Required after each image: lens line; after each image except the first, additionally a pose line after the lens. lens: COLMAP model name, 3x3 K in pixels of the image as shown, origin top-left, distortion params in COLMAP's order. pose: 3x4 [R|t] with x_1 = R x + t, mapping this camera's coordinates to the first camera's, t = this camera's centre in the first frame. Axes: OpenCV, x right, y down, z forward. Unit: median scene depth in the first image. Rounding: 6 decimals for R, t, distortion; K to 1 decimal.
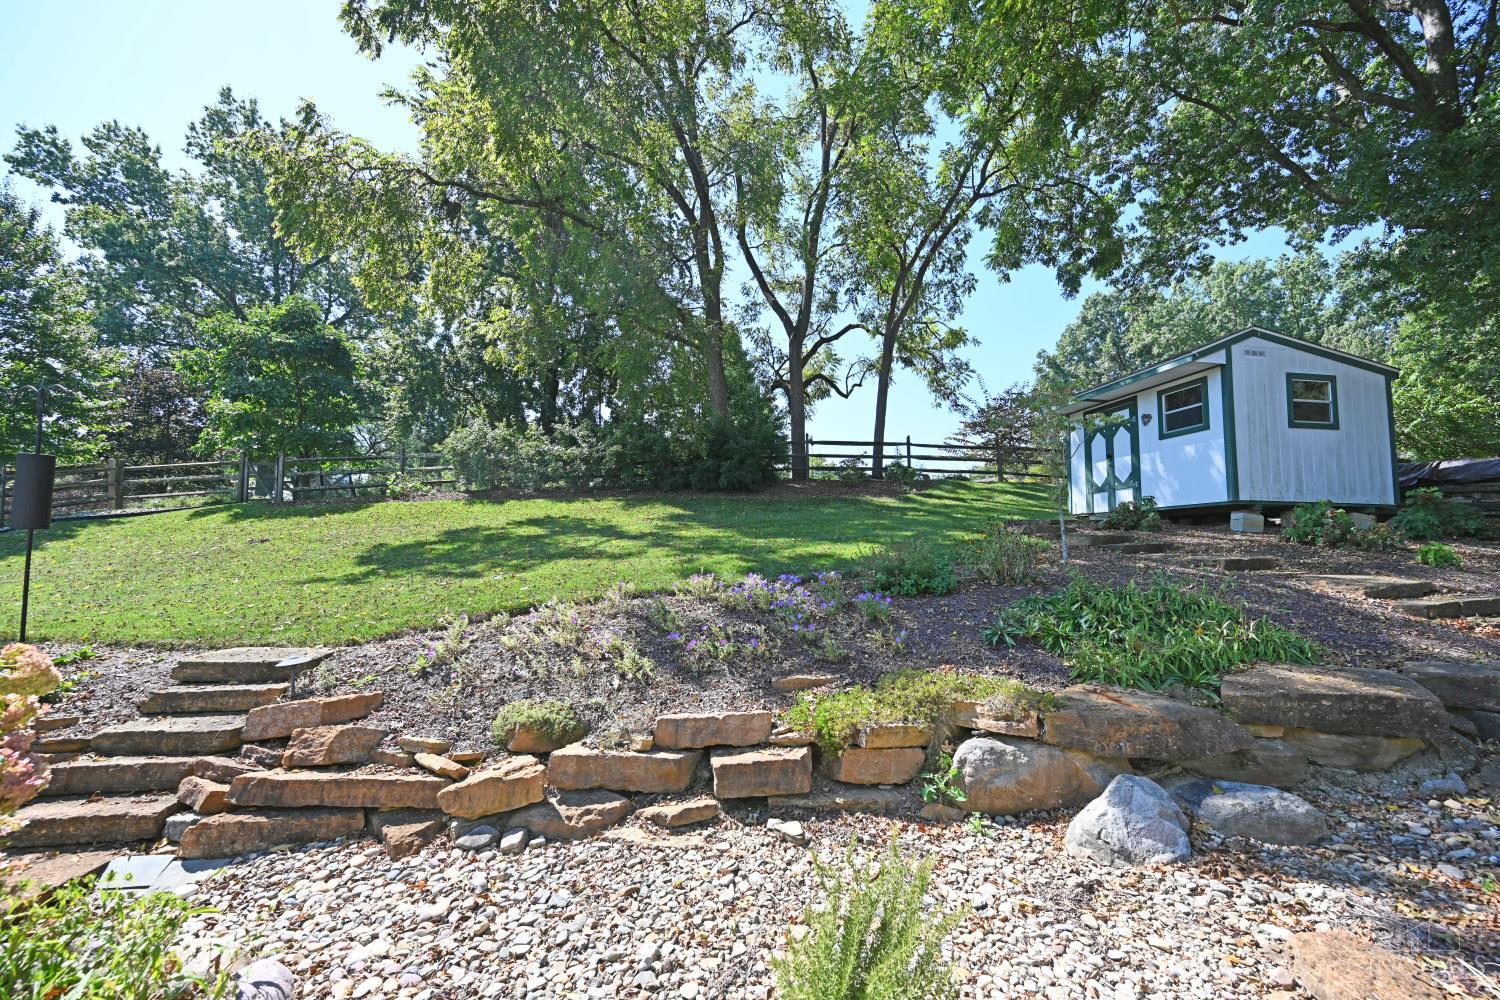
lens RADIAL K [[586.6, 0, 755.0], [0, 586.6, 505.2], [0, 0, 1]] dist [-0.001534, 0.000055]
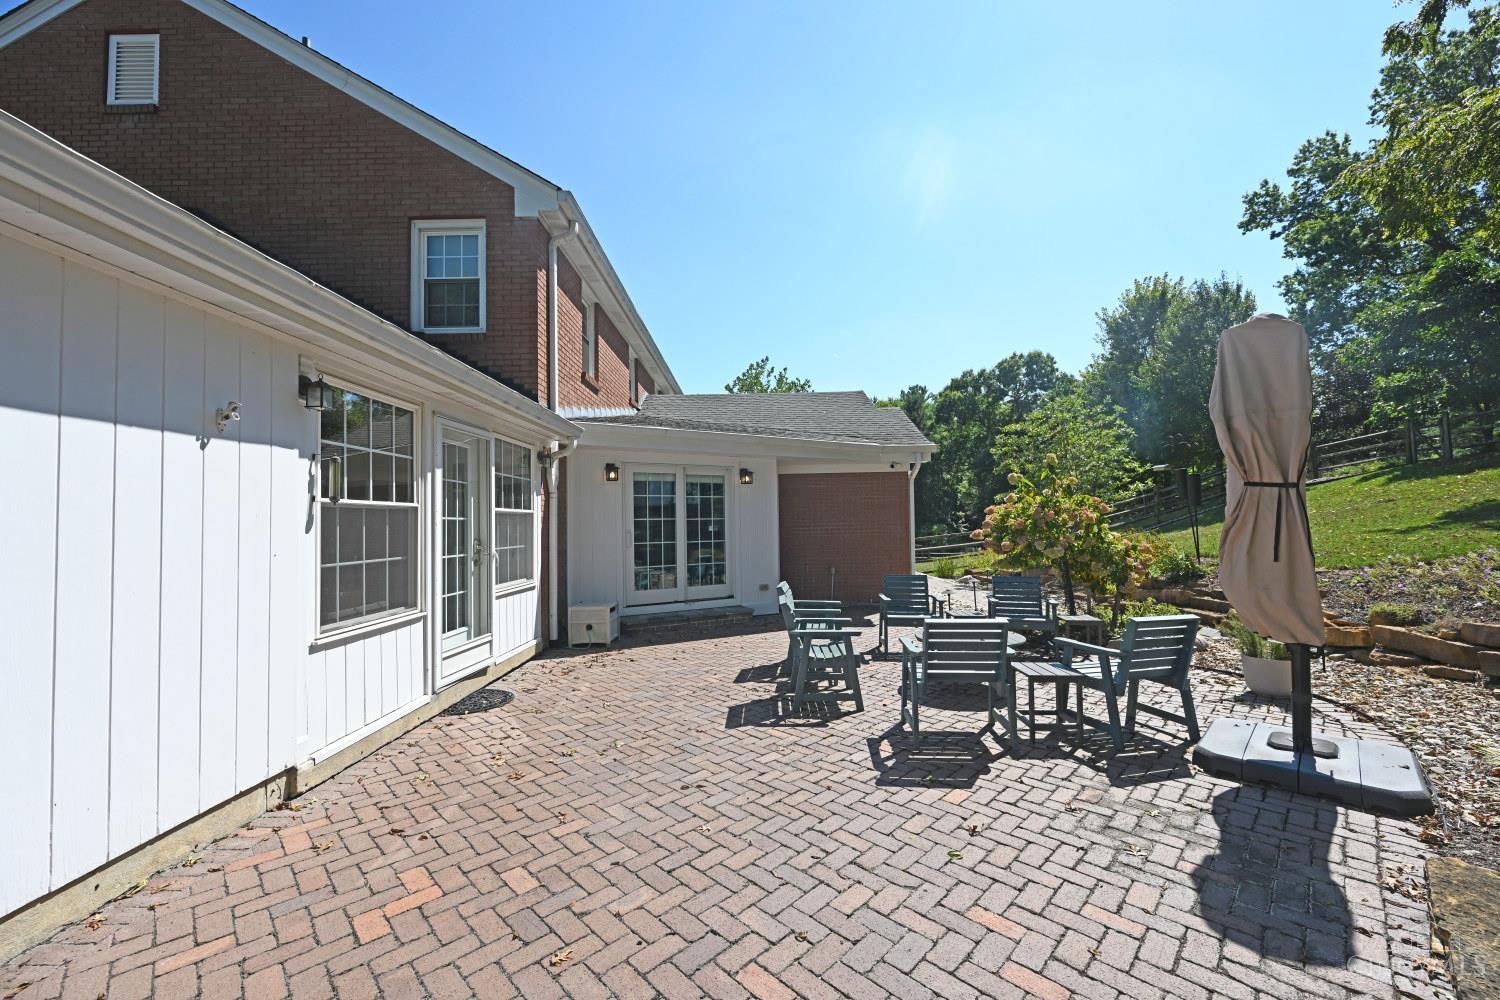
lens RADIAL K [[586.6, 0, 779.5], [0, 586.6, 516.3], [0, 0, 1]] dist [-0.001534, 0.000055]
pose [[-0.056583, -0.012017, -0.998326, 0.286560], [0.100690, 0.994761, -0.017681, -0.012067], [0.993308, -0.101521, -0.055076, -0.123115]]
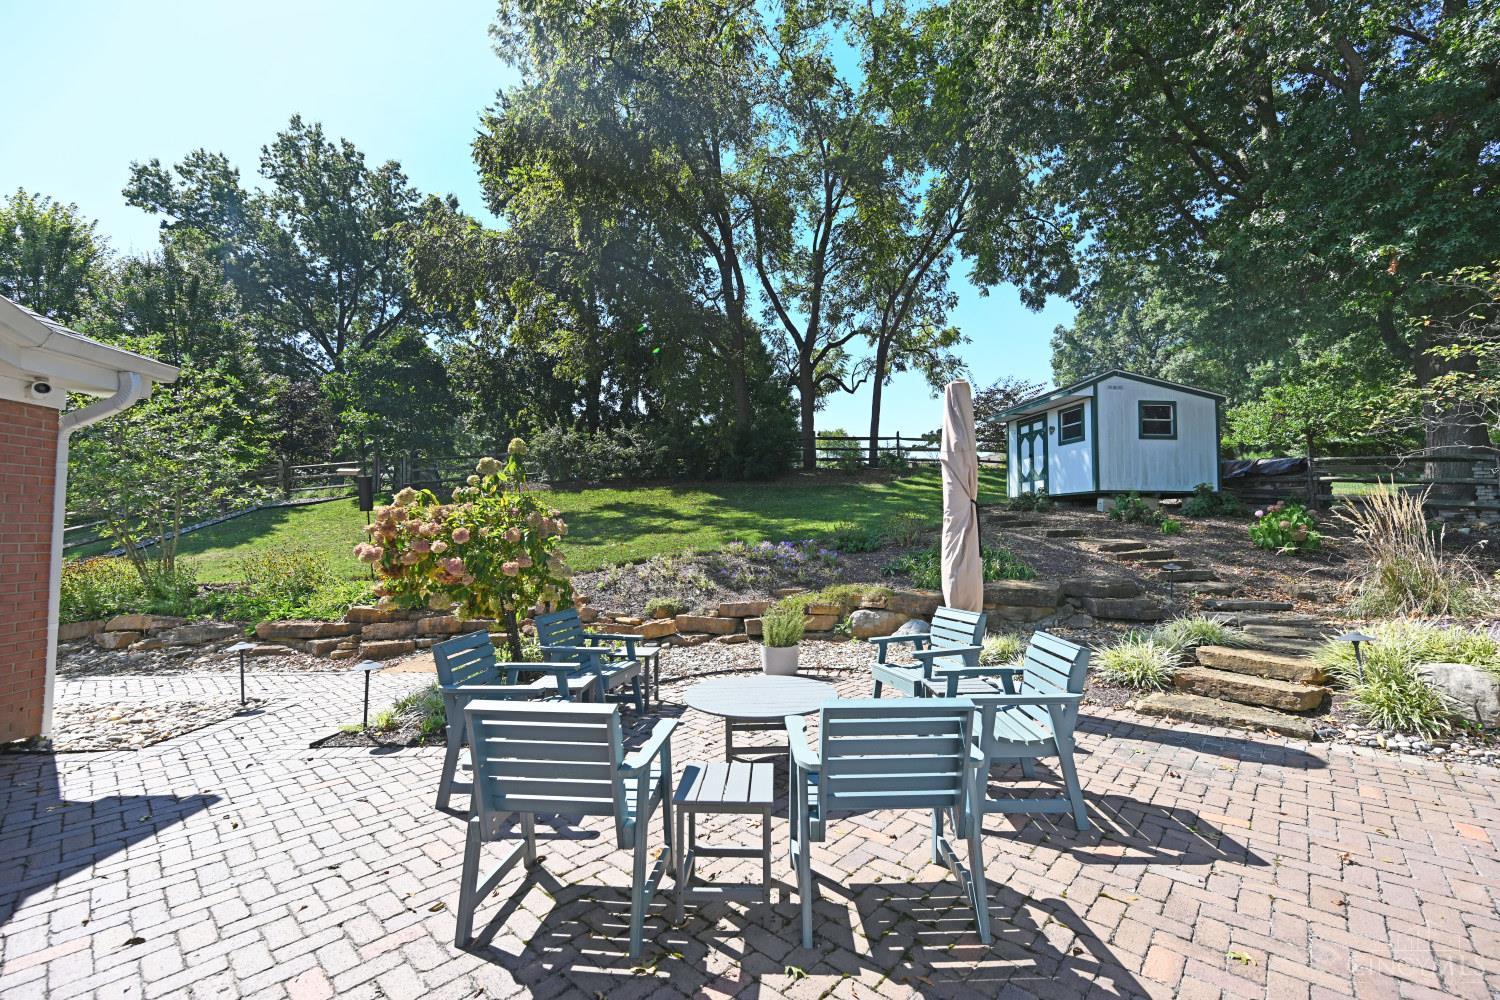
lens RADIAL K [[586.6, 0, 743.0], [0, 586.6, 507.6], [0, 0, 1]] dist [-0.001534, 0.000055]
pose [[0.998156, -0.009944, -0.059880, 0.011641], [0.012733, 0.998843, 0.046383, -0.020970], [0.059350, -0.047060, 0.997127, -0.242311]]
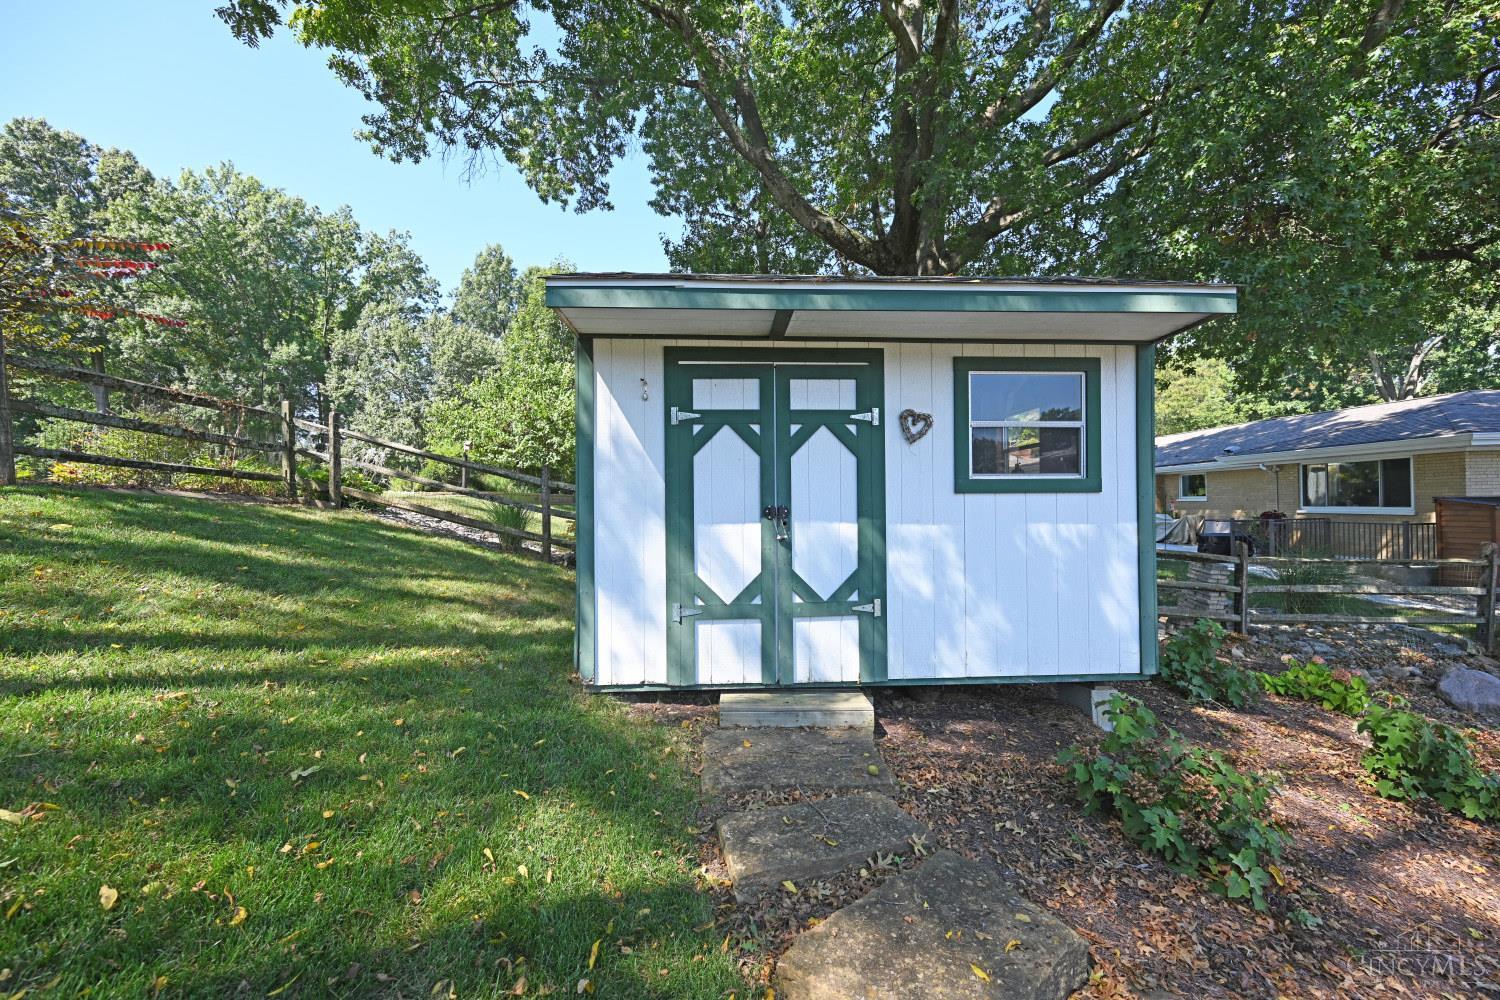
lens RADIAL K [[586.6, 0, 746.9], [0, 586.6, 502.9], [0, 0, 1]] dist [-0.001534, 0.000055]
pose [[0.109707, -0.001799, 0.993962, 0.172879], [-0.068690, 0.997594, 0.009387, -0.054632], [-0.991588, -0.069305, 0.109320, 0.594143]]
